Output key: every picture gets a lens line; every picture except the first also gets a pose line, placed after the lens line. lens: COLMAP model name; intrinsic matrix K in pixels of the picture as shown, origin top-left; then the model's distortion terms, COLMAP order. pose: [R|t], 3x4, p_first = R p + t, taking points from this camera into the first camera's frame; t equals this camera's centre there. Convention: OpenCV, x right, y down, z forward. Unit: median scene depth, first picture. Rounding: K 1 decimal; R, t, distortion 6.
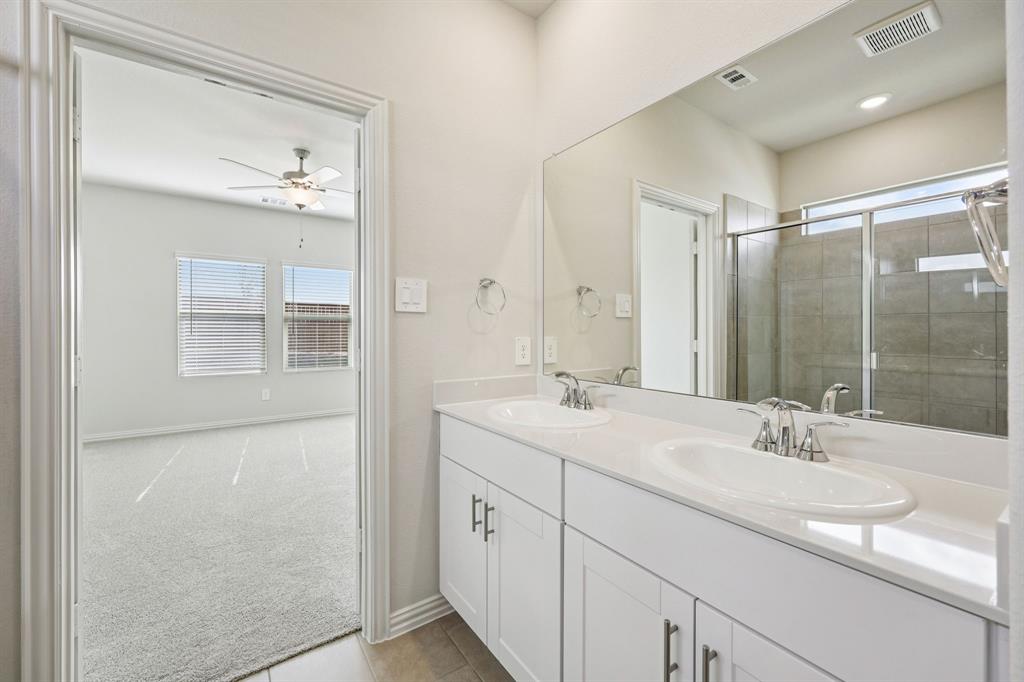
lens RADIAL K [[418.6, 0, 514.4], [0, 418.6, 332.9], [0, 0, 1]] dist [0.011672, 0.000508]
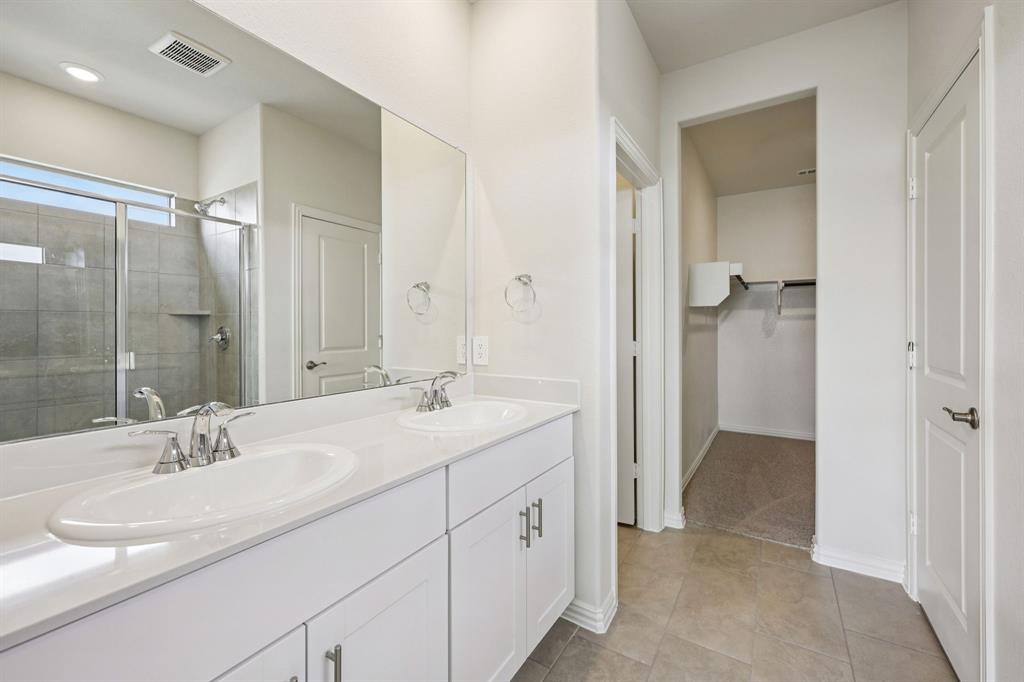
lens RADIAL K [[418.6, 0, 514.8], [0, 418.6, 331.2], [0, 0, 1]] dist [0.011672, 0.000508]
pose [[-0.377943, -0.006424, 0.925807, -1.198443], [0.010177, 0.999887, 0.011093, -0.007669], [-0.925773, 0.013615, -0.377835, 1.808469]]
